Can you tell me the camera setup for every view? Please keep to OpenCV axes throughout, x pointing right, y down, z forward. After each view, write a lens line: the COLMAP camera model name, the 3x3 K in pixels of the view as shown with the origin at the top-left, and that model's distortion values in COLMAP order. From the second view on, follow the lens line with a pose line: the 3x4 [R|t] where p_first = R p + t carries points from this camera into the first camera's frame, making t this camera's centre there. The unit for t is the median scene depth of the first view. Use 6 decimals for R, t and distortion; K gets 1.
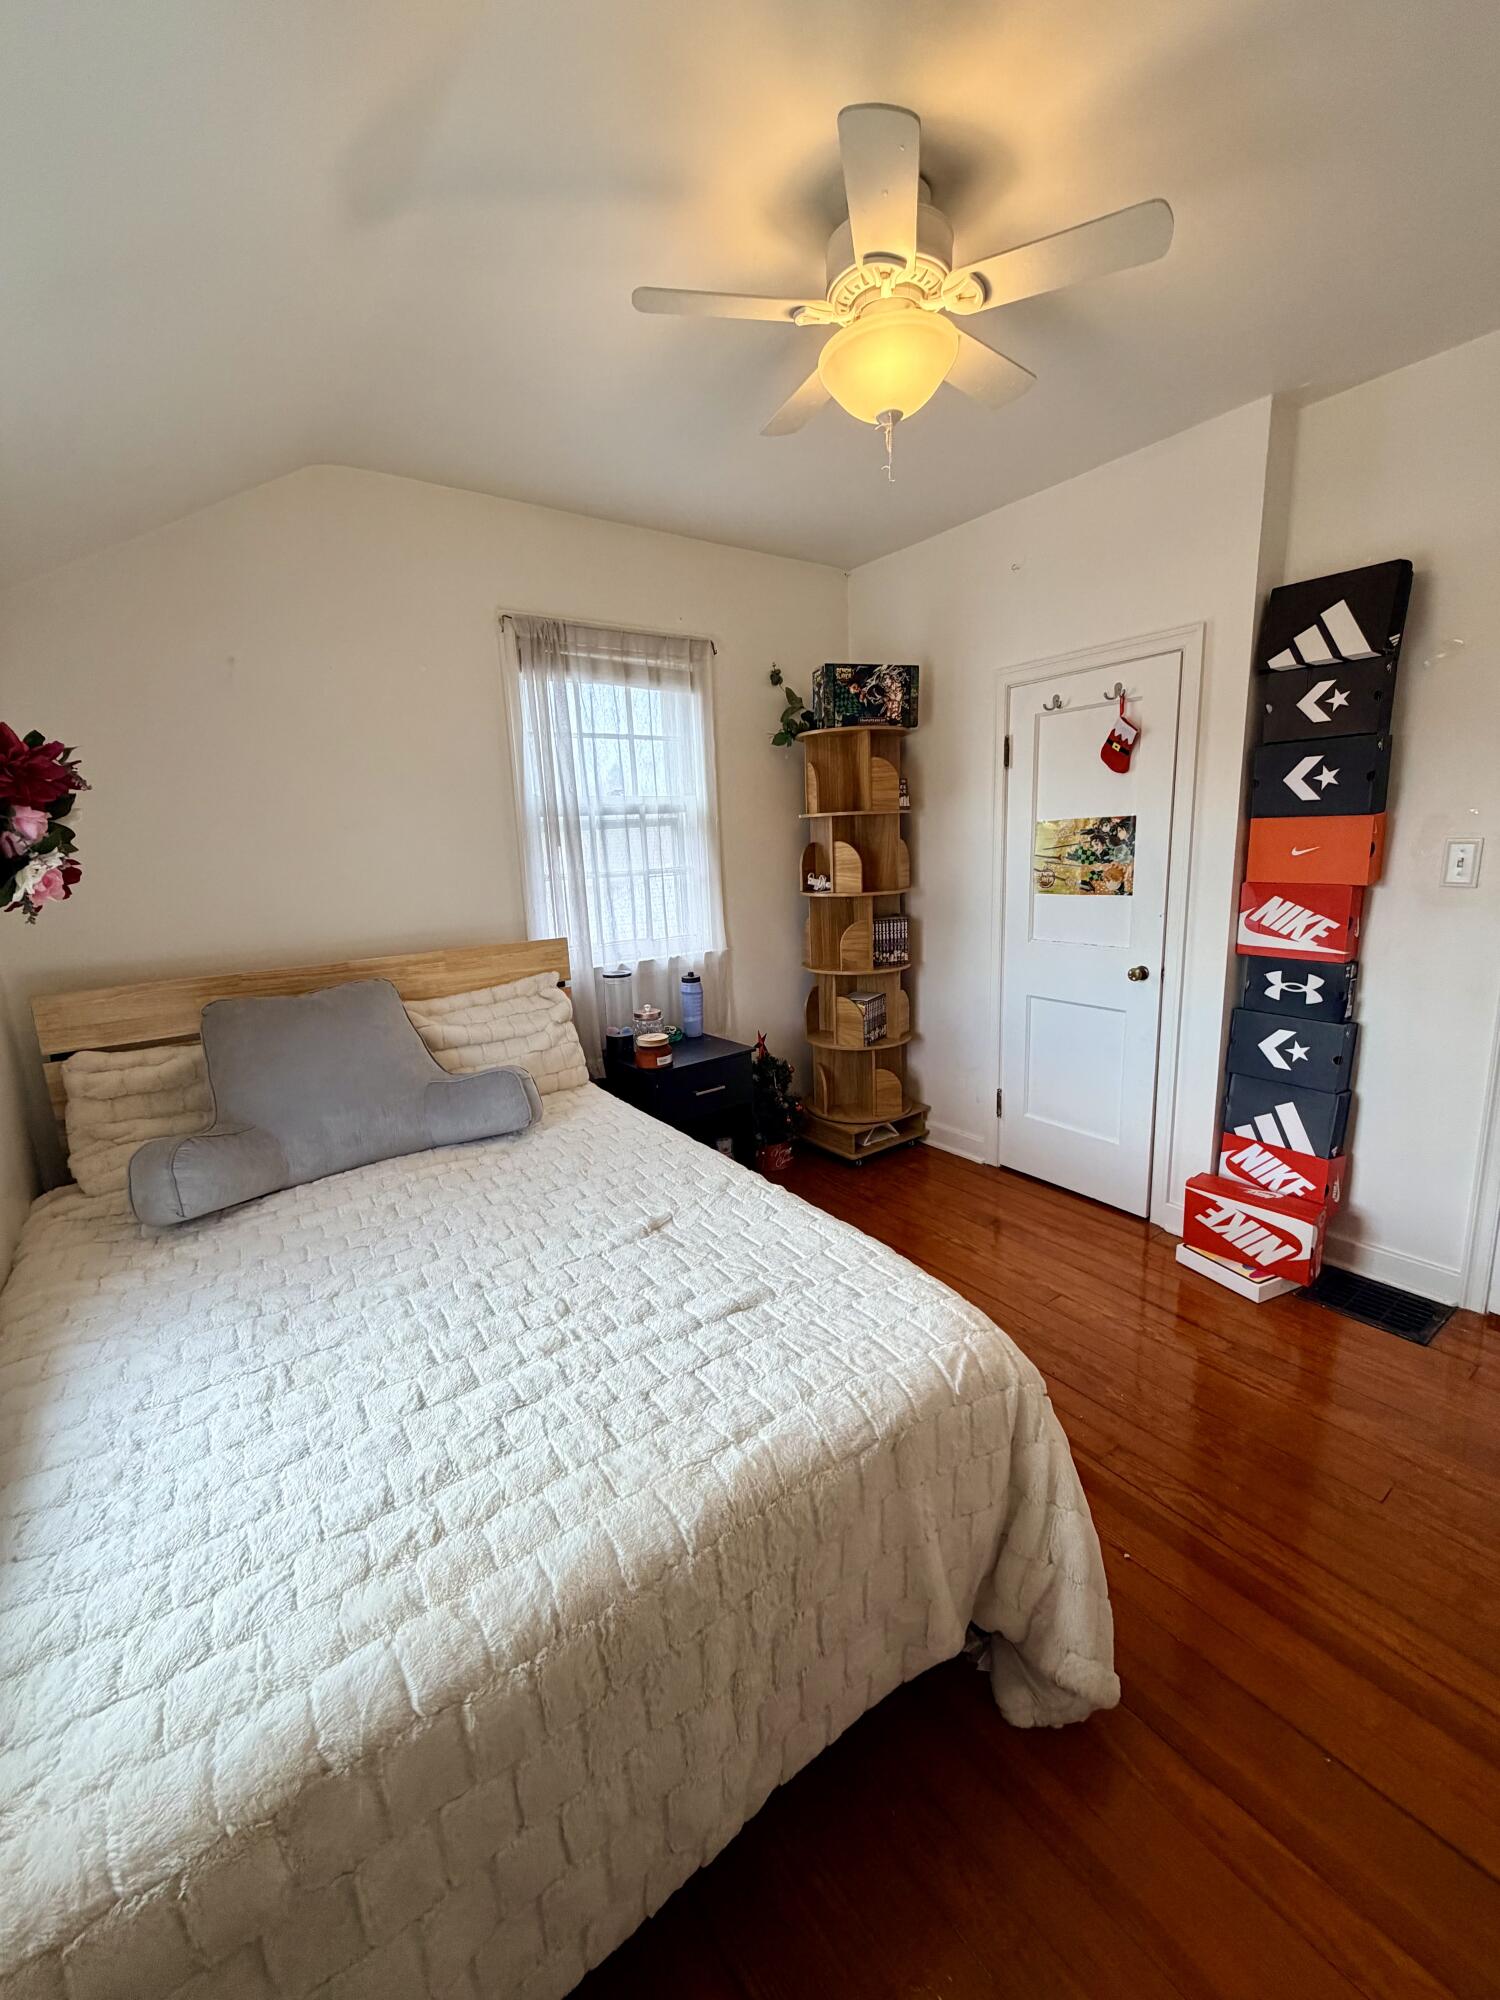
lens RADIAL K [[799.6, 0, 745.8], [0, 799.6, 1002.2], [0, 0, 1]] dist [0.000075, 0.000784]
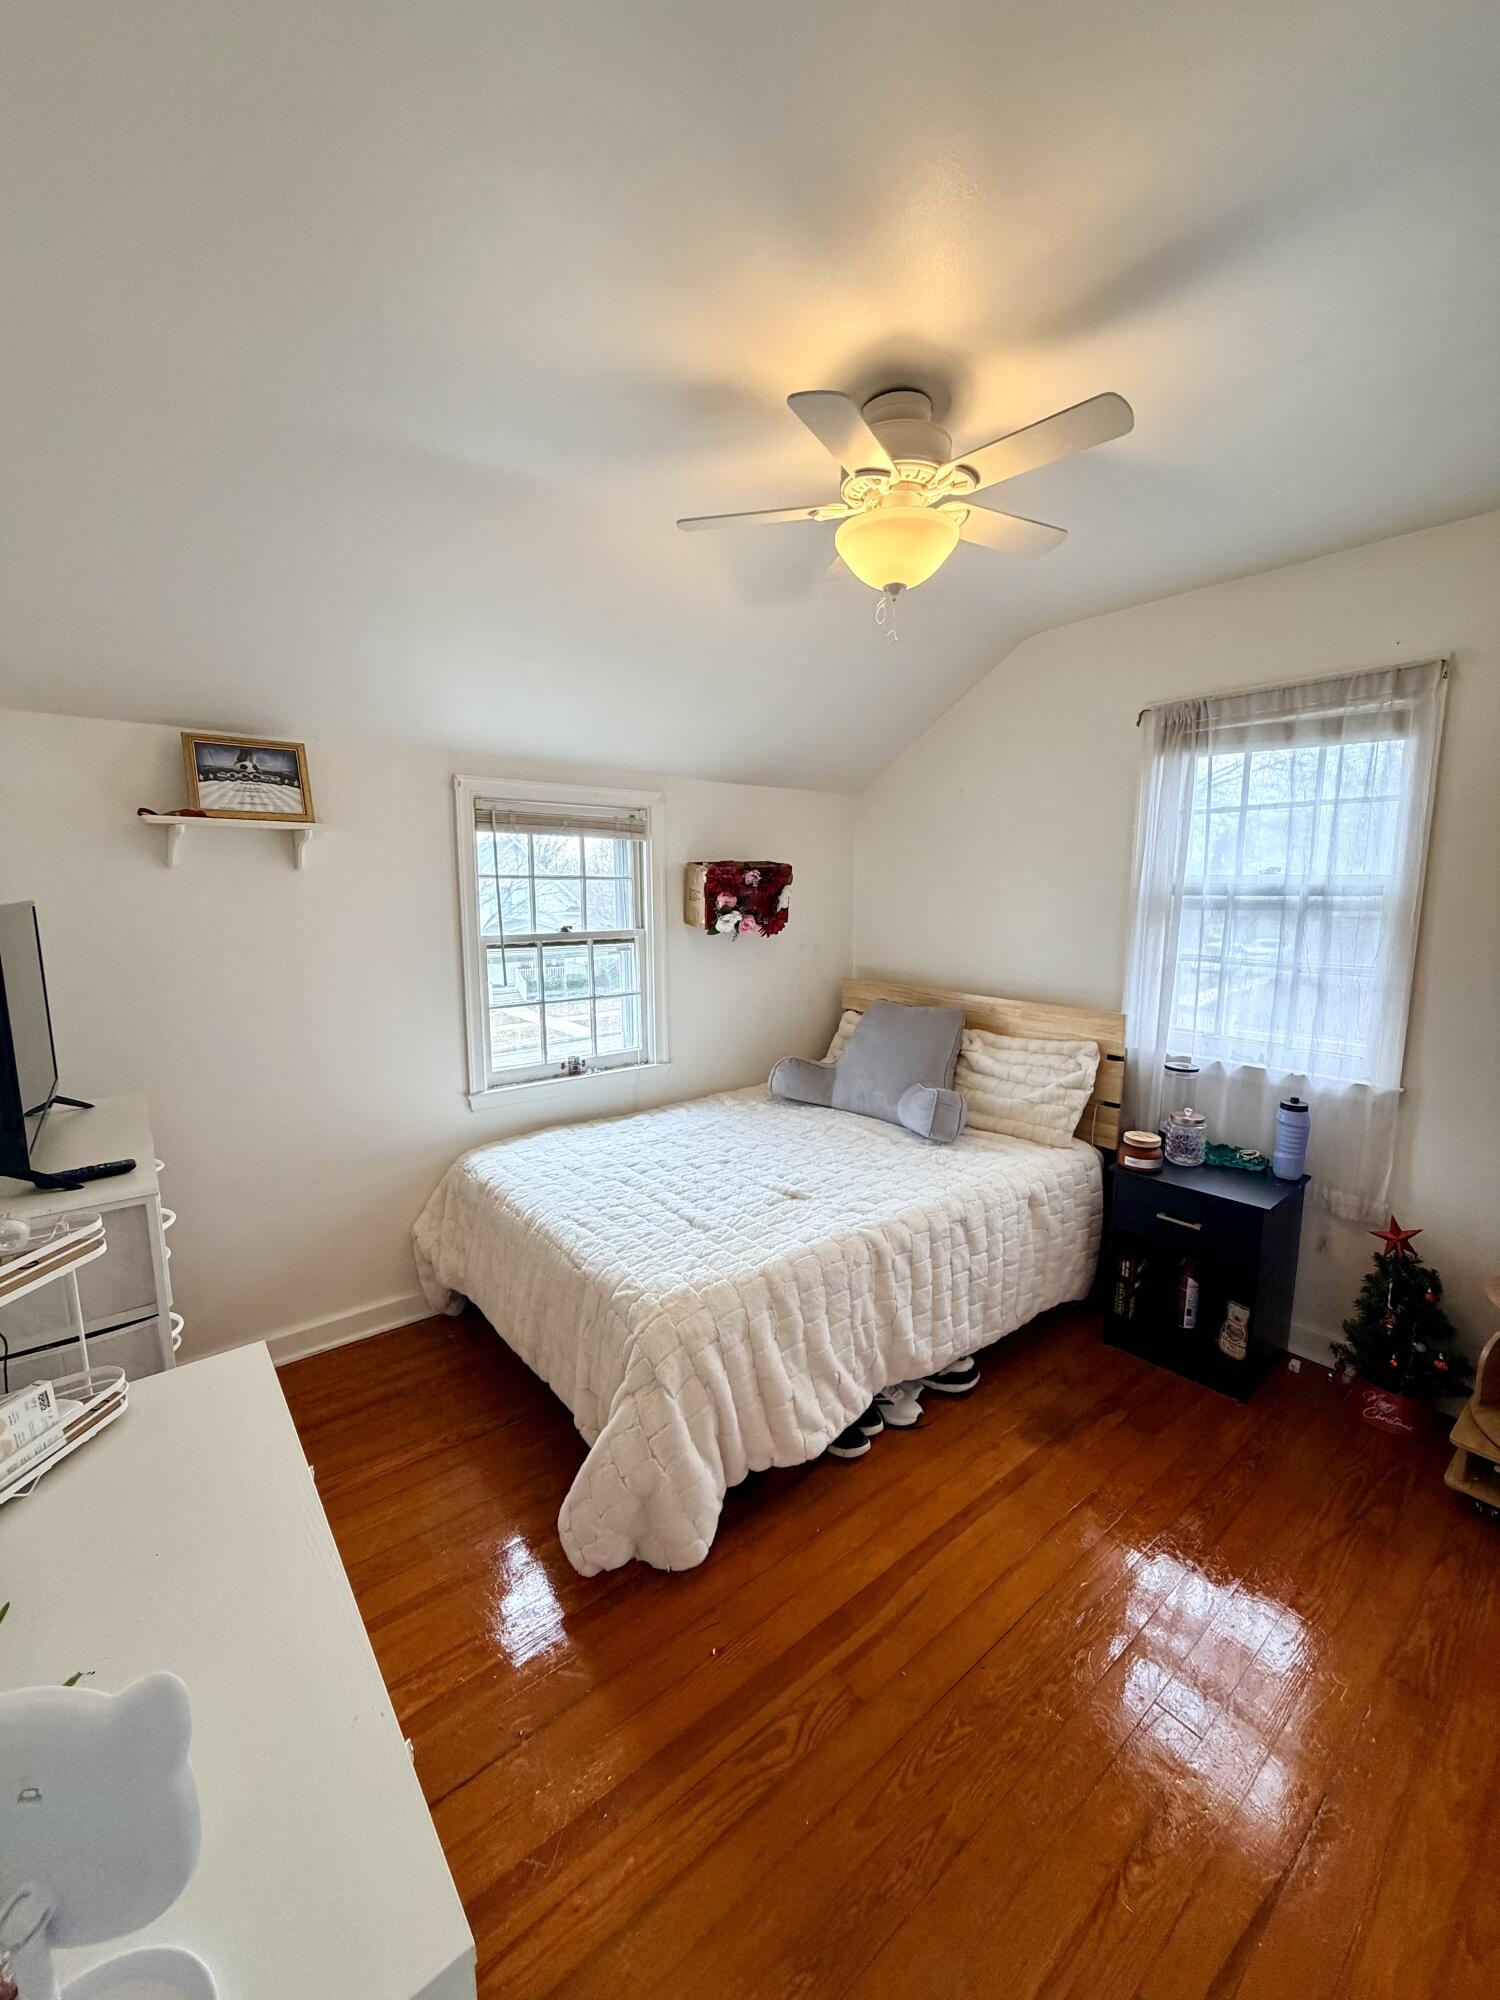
lens RADIAL K [[799.6, 0, 743.8], [0, 799.6, 998.7], [0, 0, 1]] dist [0.000075, 0.000784]
pose [[0.053127, 0.184028, -0.981484, 0.834179], [-0.209503, 0.963052, 0.169232, -0.191597], [0.976364, 0.196633, 0.089718, 0.487323]]
